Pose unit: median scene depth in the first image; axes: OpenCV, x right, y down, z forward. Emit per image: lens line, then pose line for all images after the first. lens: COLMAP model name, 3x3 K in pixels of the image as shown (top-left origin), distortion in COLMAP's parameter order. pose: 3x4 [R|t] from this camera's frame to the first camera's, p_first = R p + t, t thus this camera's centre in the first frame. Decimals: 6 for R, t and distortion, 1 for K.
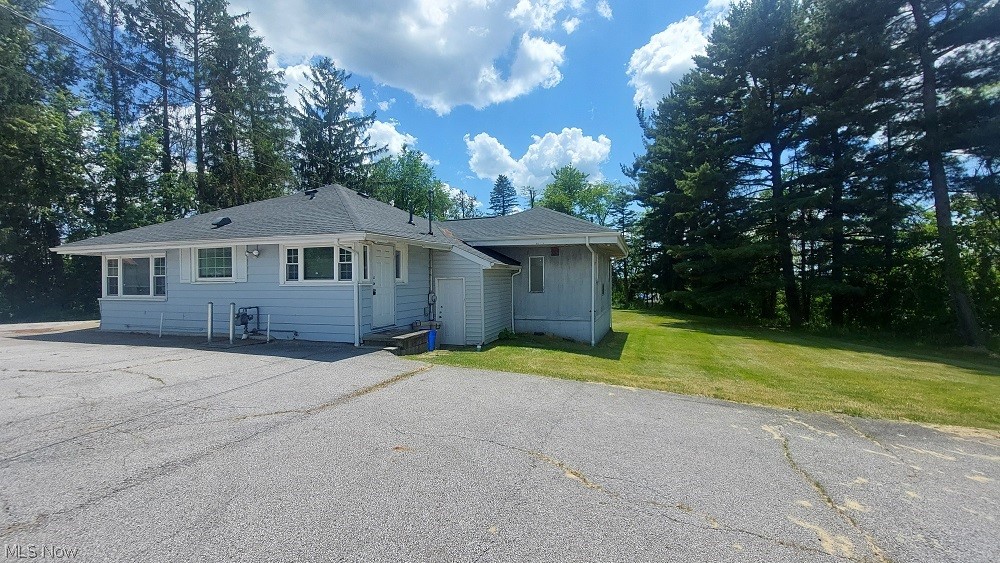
lens RADIAL K [[422.8, 0, 498.4], [0, 422.8, 279.3], [0, 0, 1]] dist [-0.000847, -0.000154]
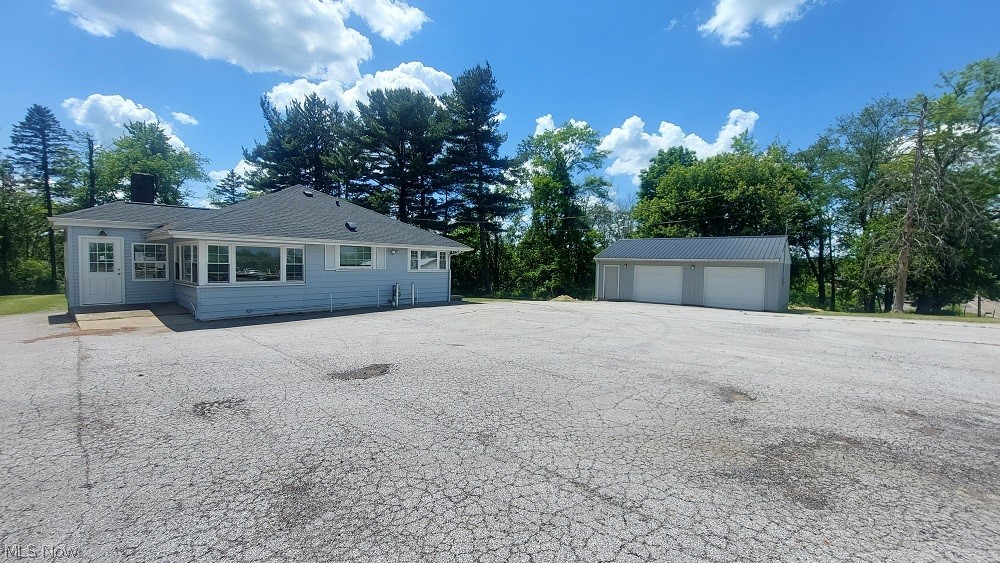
lens RADIAL K [[405.8, 0, 502.1], [0, 405.8, 277.6], [0, 0, 1]] dist [0.000307, -0.000228]
pose [[0.421065, -0.019439, 0.906822, -1.064319], [-0.025969, 0.999102, 0.033475, -0.015758], [-0.906659, -0.037644, 0.420182, 0.002102]]
